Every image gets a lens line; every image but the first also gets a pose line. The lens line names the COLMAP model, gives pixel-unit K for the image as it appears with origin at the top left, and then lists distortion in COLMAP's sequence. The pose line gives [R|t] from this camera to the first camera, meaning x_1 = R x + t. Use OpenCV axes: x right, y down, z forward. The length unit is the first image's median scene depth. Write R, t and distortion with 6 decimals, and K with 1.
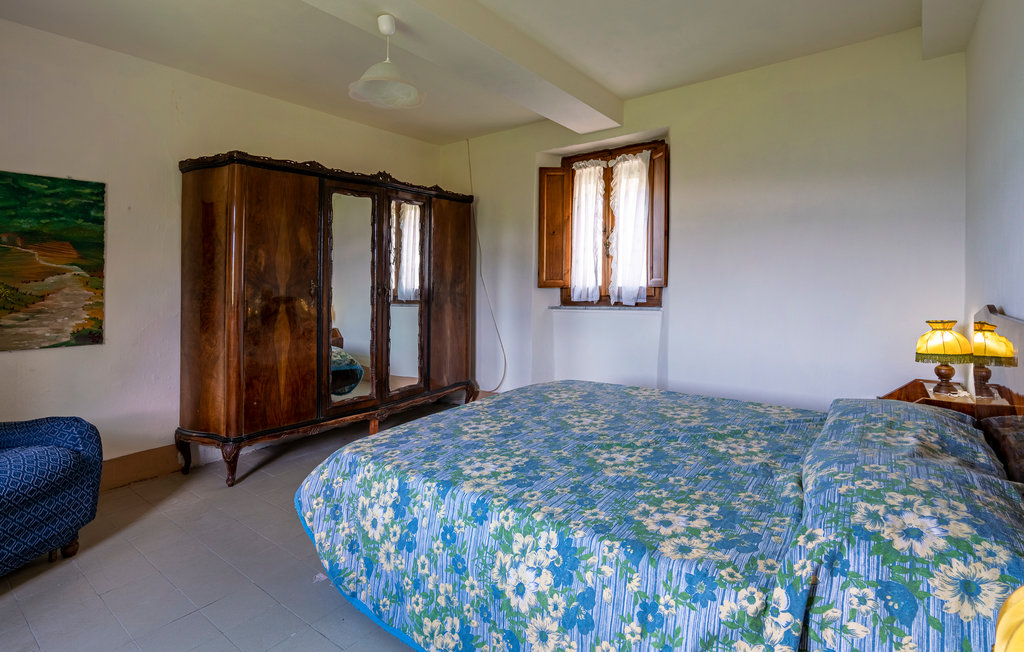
lens RADIAL K [[467.3, 0, 514.0], [0, 467.3, 312.6], [0, 0, 1]] dist [0.000533, 0.000338]
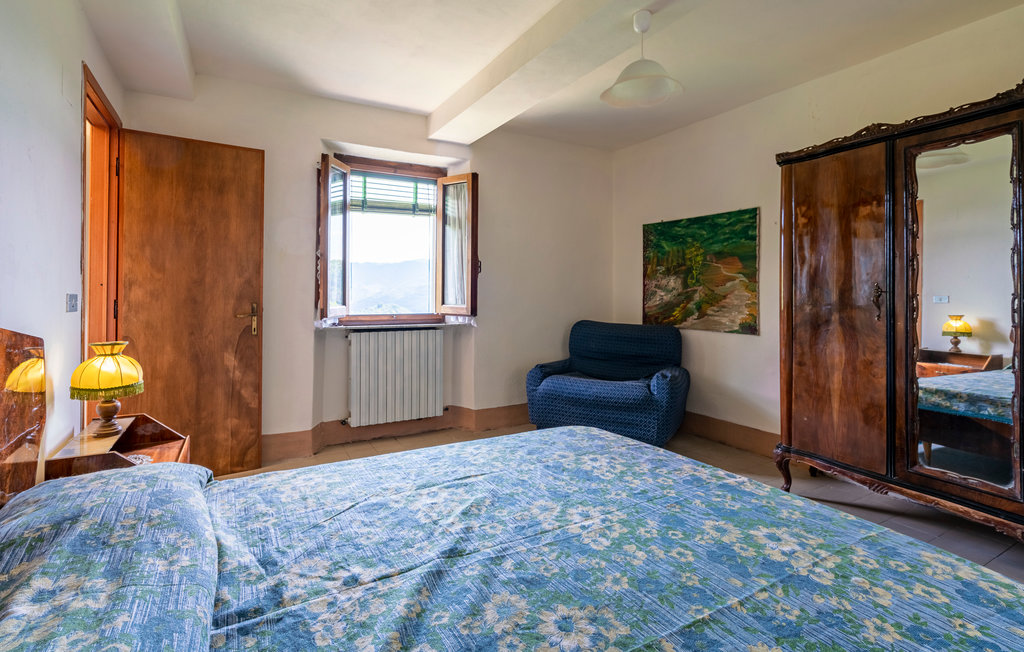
lens RADIAL K [[481.1, 0, 514.1], [0, 481.1, 290.8], [0, 0, 1]] dist [-0.001167, -0.000159]
pose [[-0.338188, 0.013496, -0.940982, 0.558851], [-0.049327, 0.998268, 0.032046, -0.062271], [0.939785, 0.057253, -0.336937, 0.832800]]
